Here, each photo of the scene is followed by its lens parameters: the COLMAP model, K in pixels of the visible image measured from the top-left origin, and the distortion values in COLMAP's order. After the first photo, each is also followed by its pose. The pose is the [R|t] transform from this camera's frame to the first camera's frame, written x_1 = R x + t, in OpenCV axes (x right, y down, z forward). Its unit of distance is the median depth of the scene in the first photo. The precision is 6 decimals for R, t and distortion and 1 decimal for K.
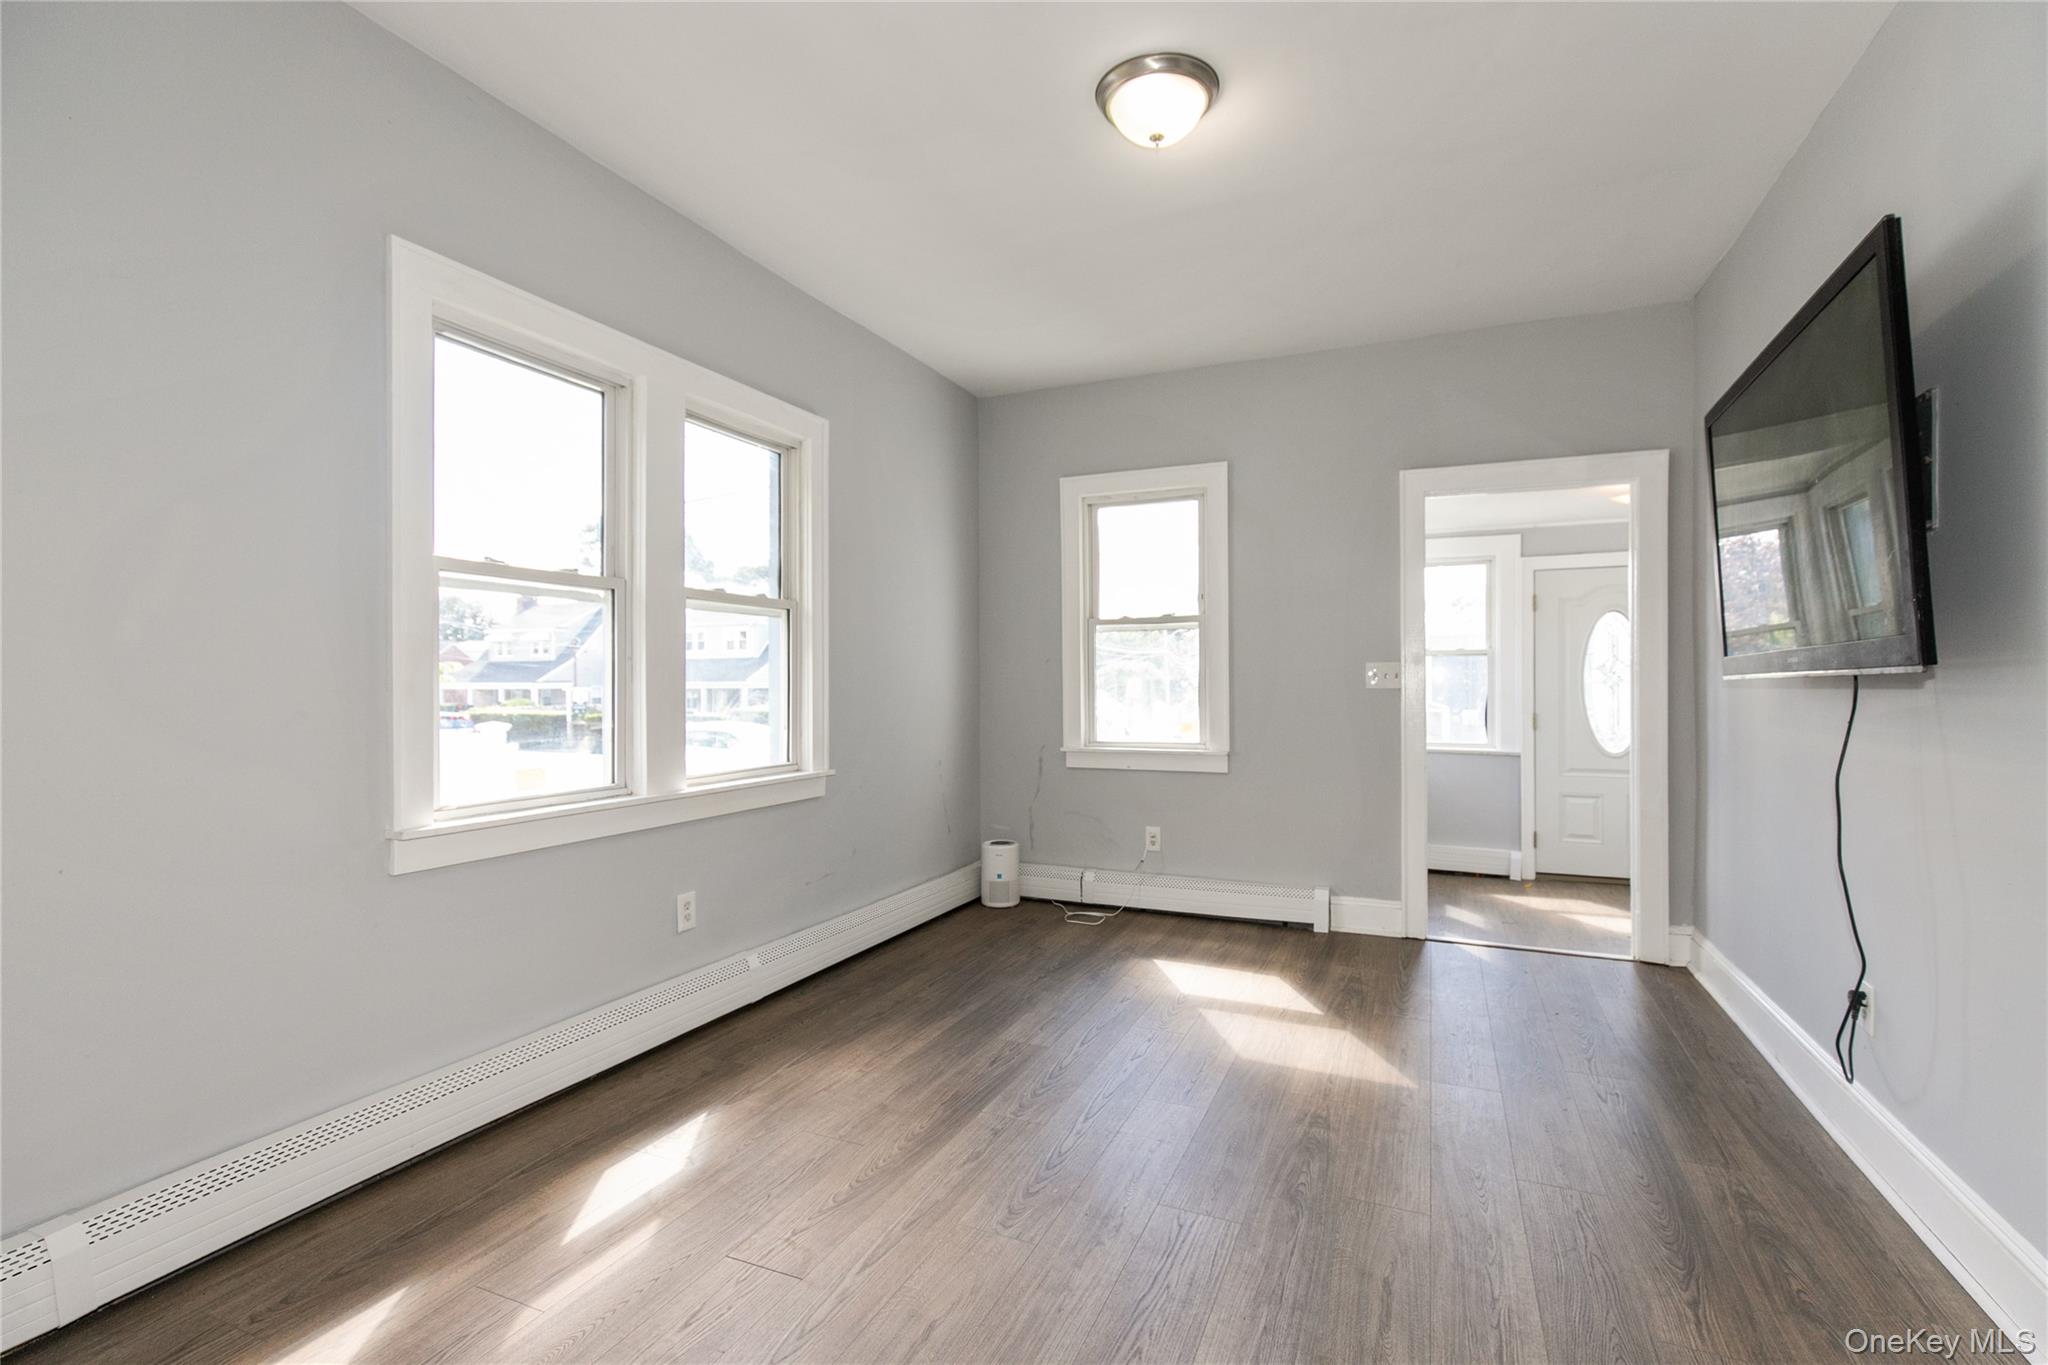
lens RADIAL K [[940.8, 0, 1043.5], [0, 940.8, 682.2], [0, 0, 1]] dist [0.005828, -0.001806]
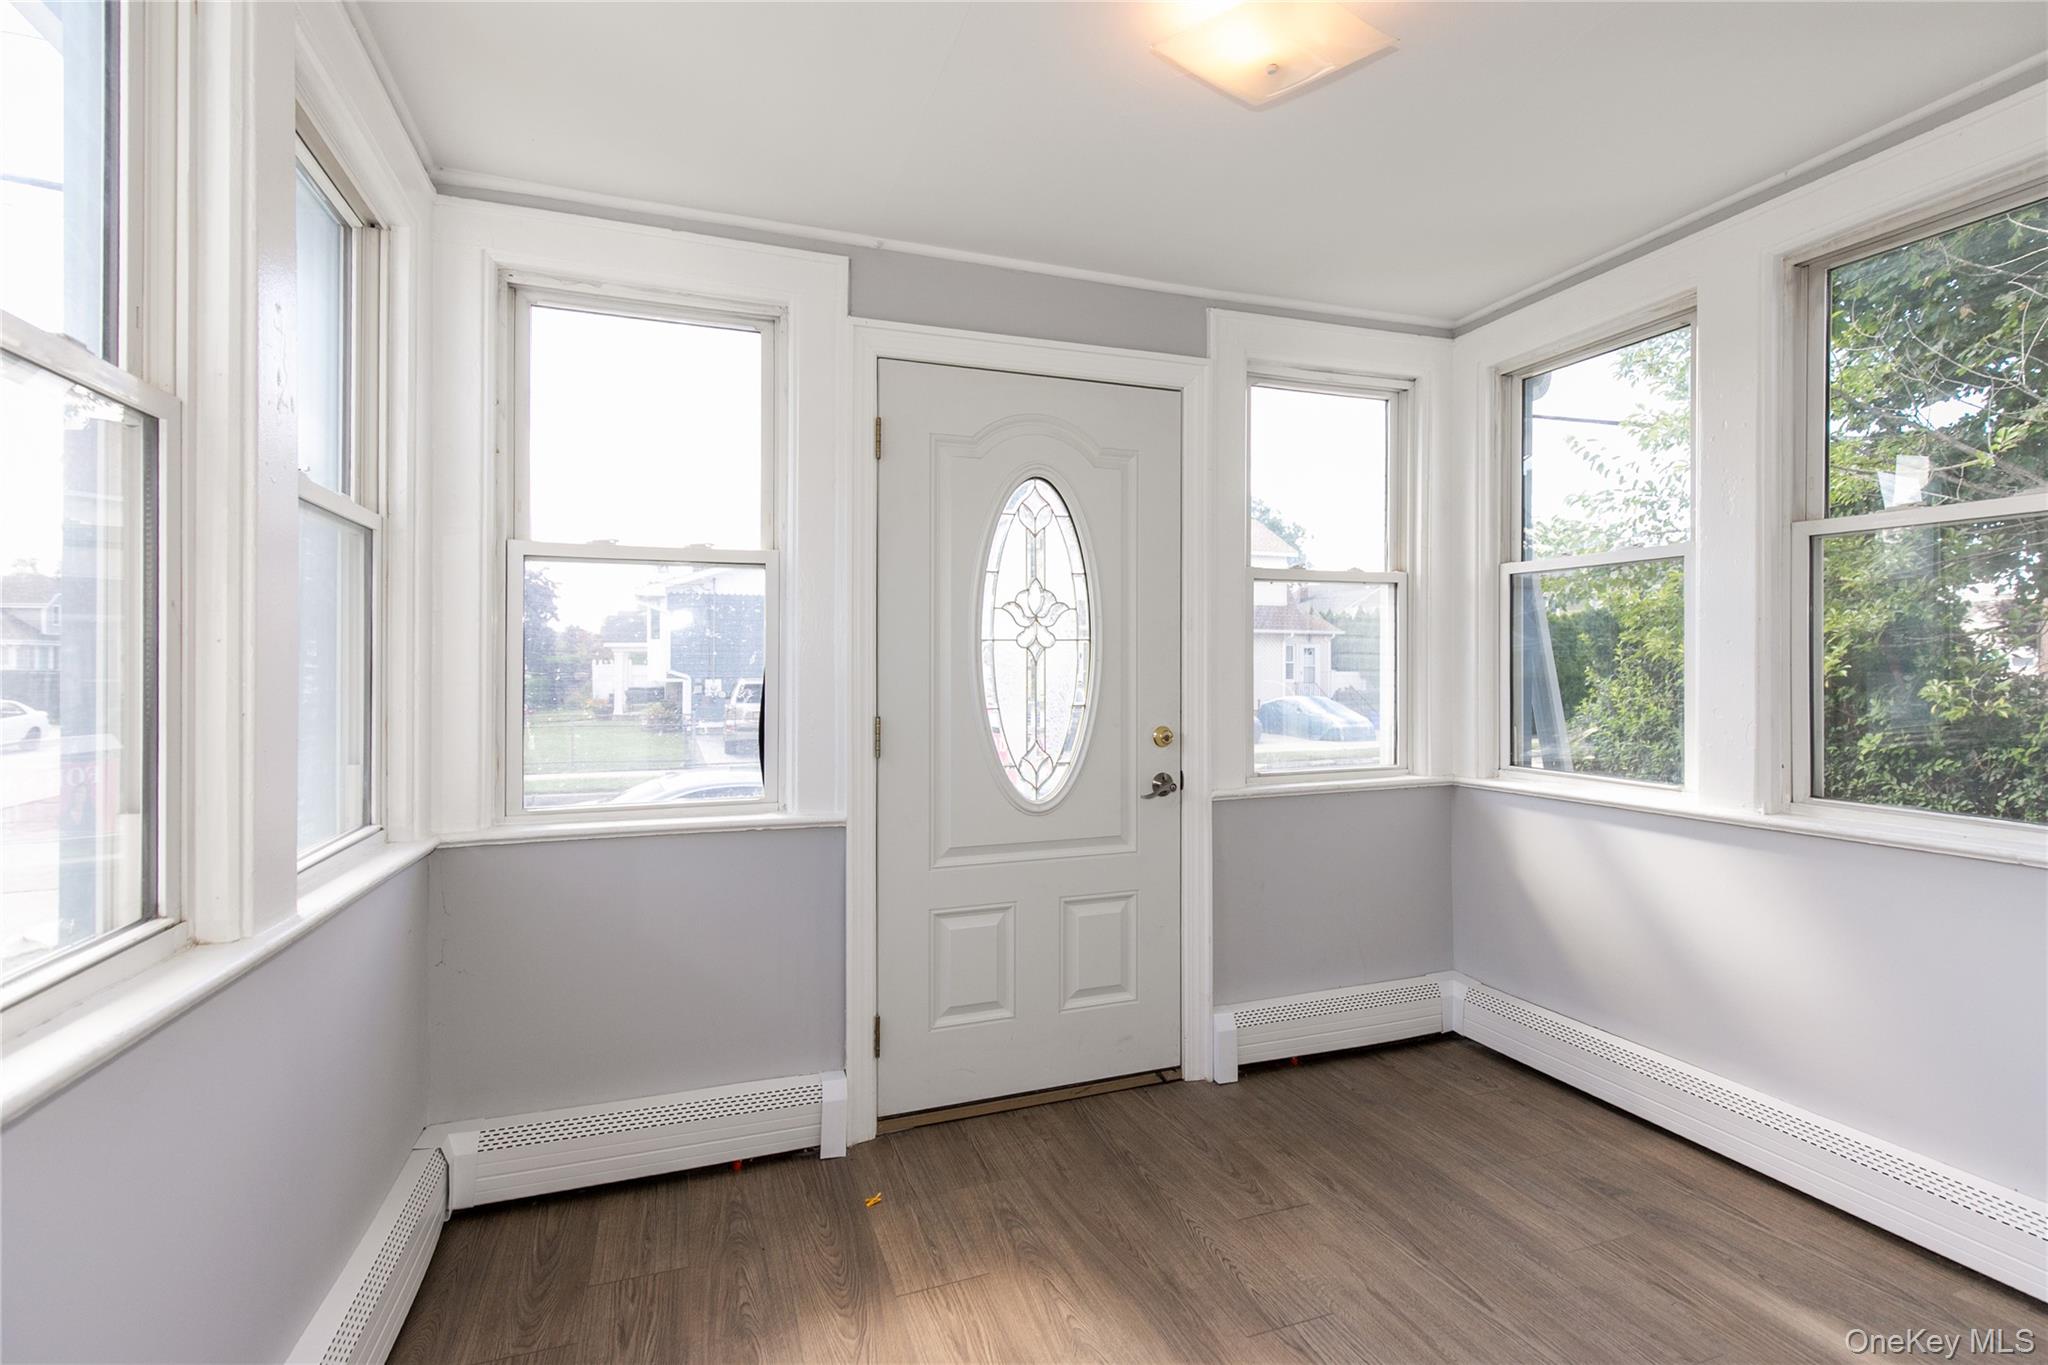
lens RADIAL K [[940.8, 0, 1045.4], [0, 940.8, 645.0], [0, 0, 1]] dist [0.005828, -0.001806]
pose [[0.723393, 0.000373, 0.690436, 0.297119], [-0.001886, 0.999997, 0.001436, 0.001598], [-0.690434, -0.002341, 0.723392, 0.660449]]
